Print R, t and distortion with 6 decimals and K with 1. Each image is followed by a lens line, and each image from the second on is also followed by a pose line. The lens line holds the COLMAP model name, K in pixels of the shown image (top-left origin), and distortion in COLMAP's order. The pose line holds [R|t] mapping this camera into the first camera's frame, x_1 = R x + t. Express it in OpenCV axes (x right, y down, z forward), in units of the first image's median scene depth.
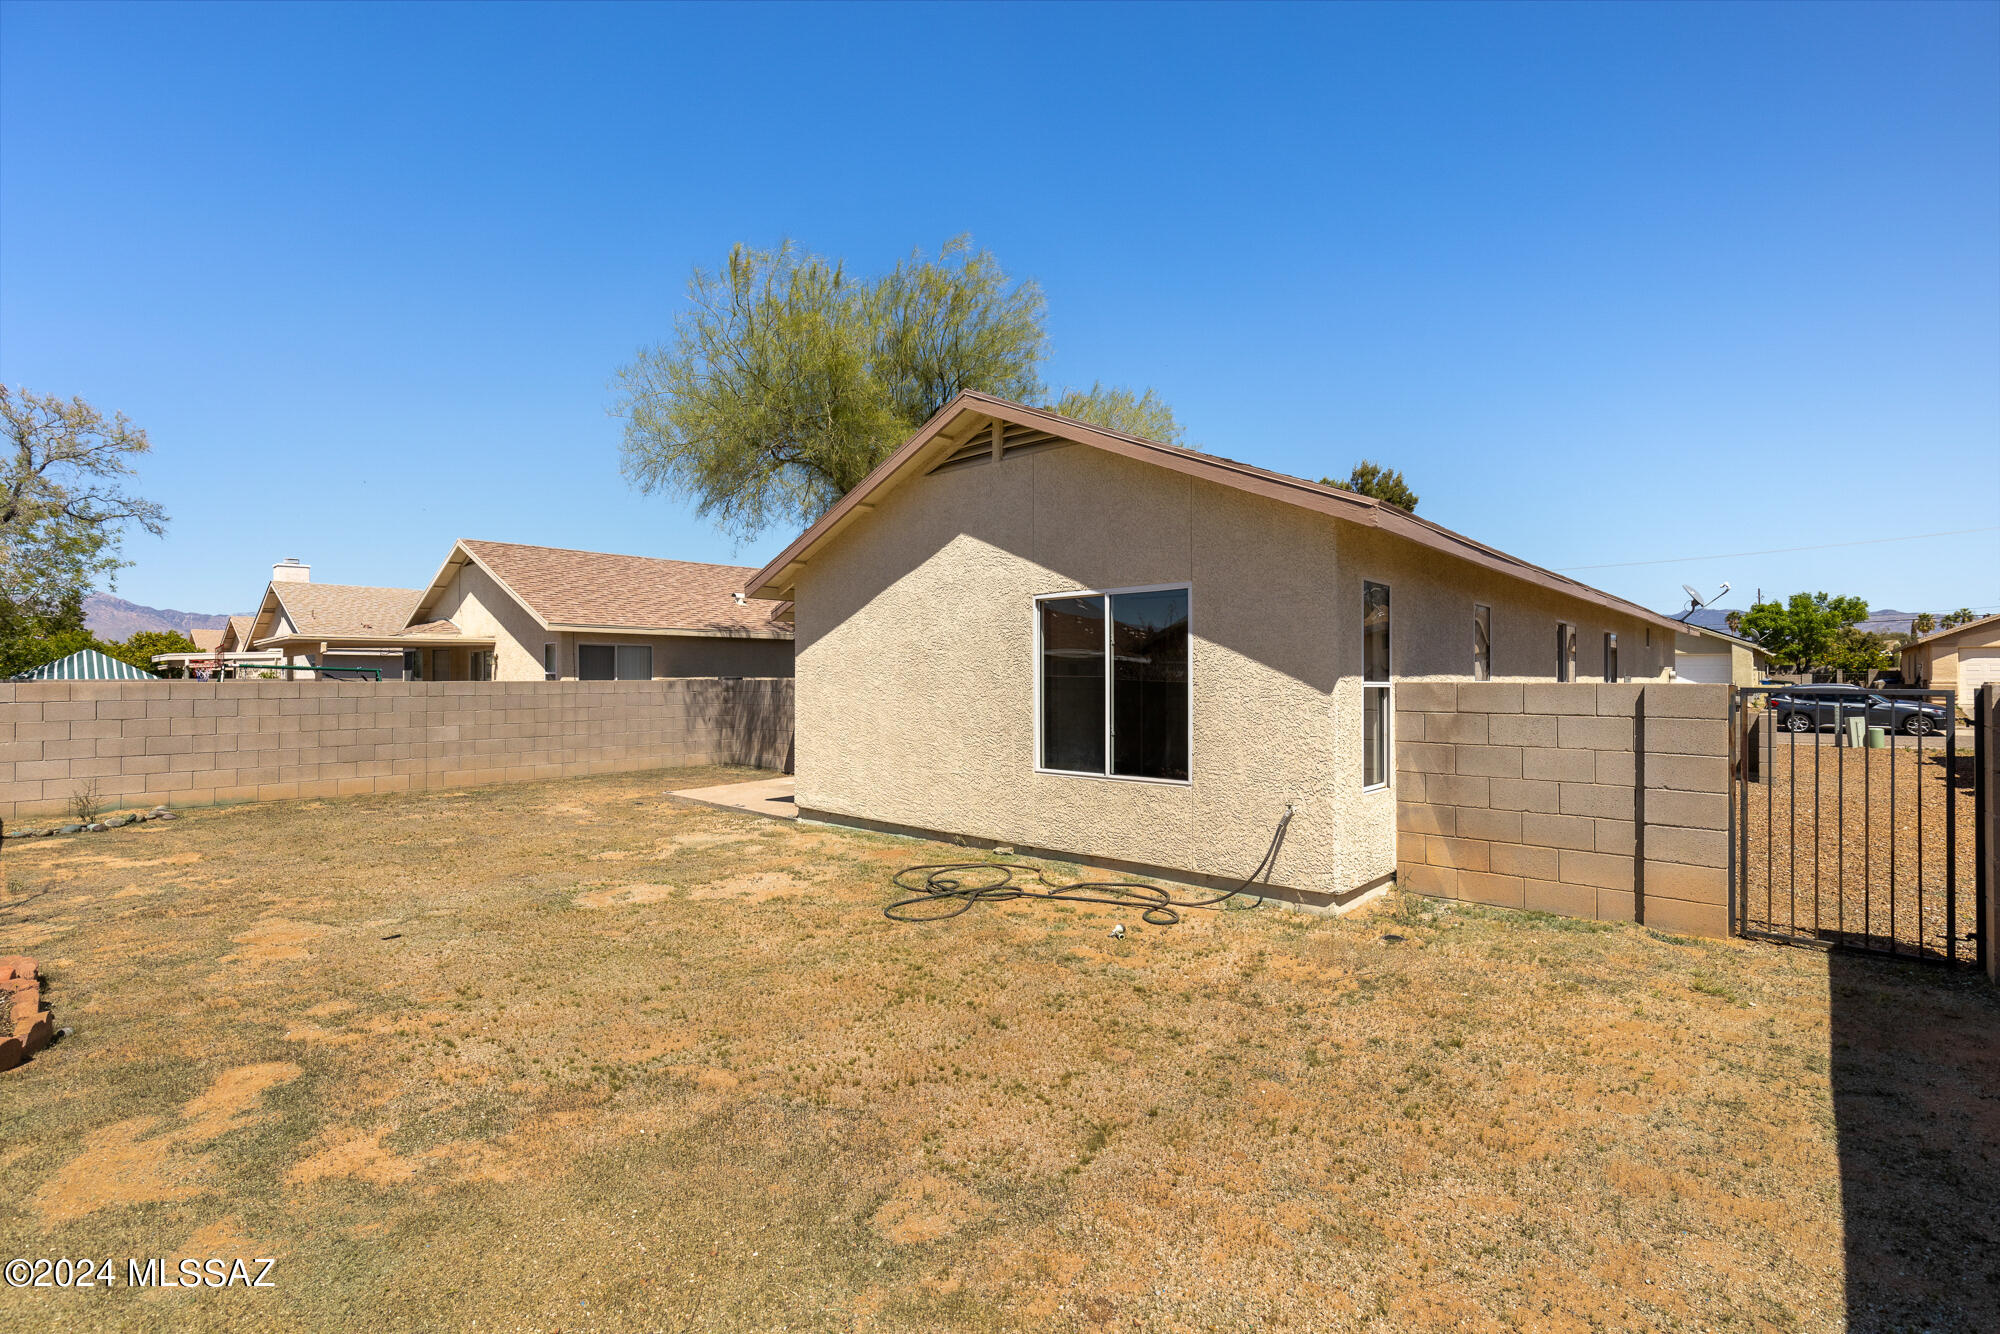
lens RADIAL K [[888.4, 0, 999.9], [0, 888.4, 673.9], [0, 0, 1]] dist [0.000927, 0.000045]
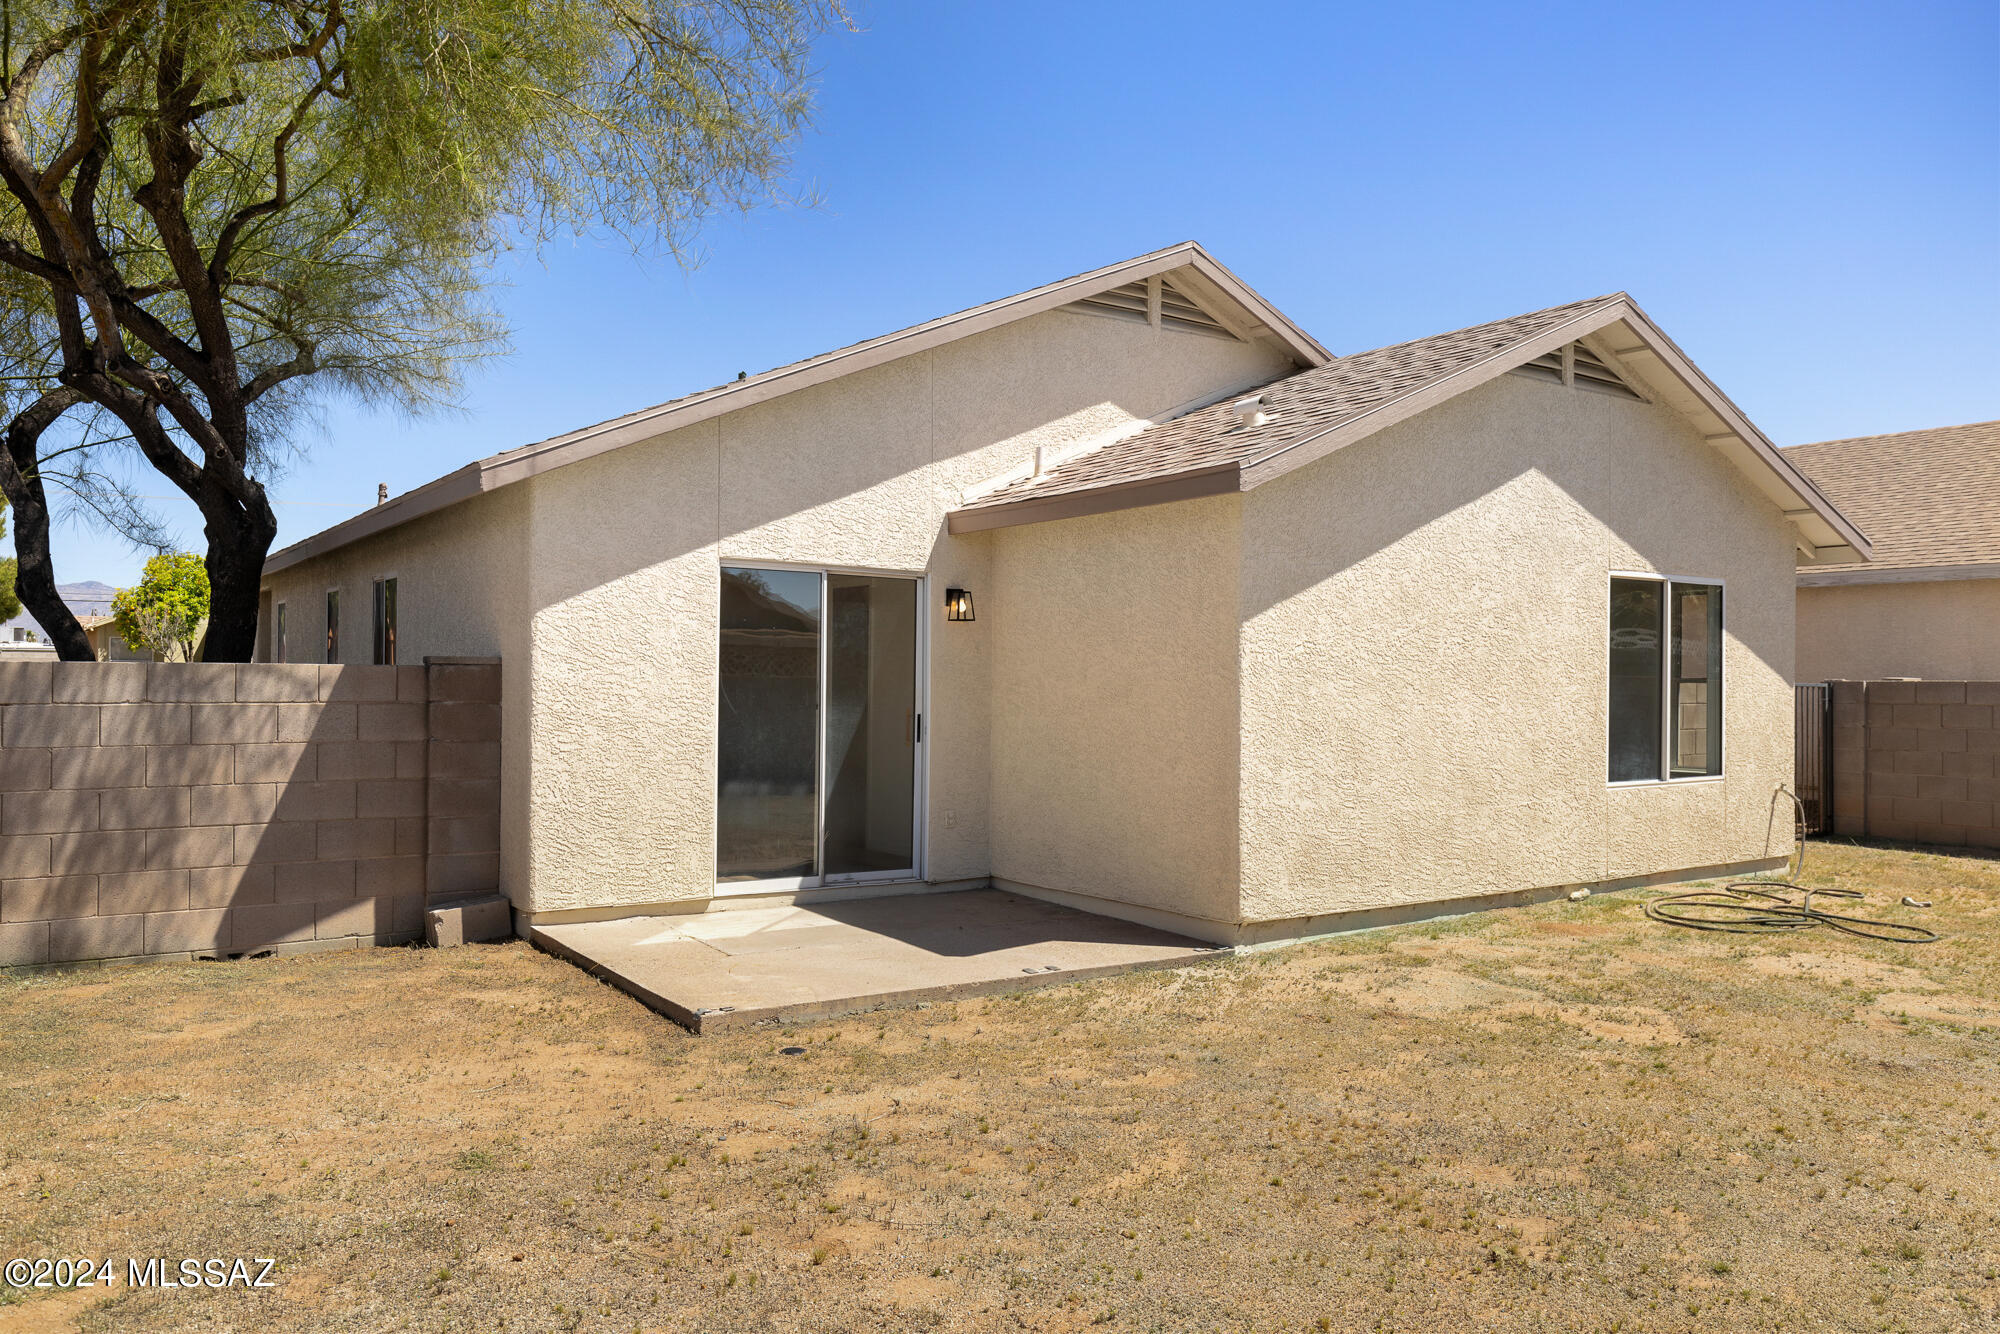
lens RADIAL K [[1399.4, 0, 1000.8], [0, 1399.4, 670.5], [0, 0, 1]] dist [-0.000072, -0.000104]
pose [[0.230933, 0.010623, 0.972912, -1.338664], [-0.013734, 0.999876, -0.007658, 0.021010], [-0.972873, -0.011594, 0.231051, 1.252325]]
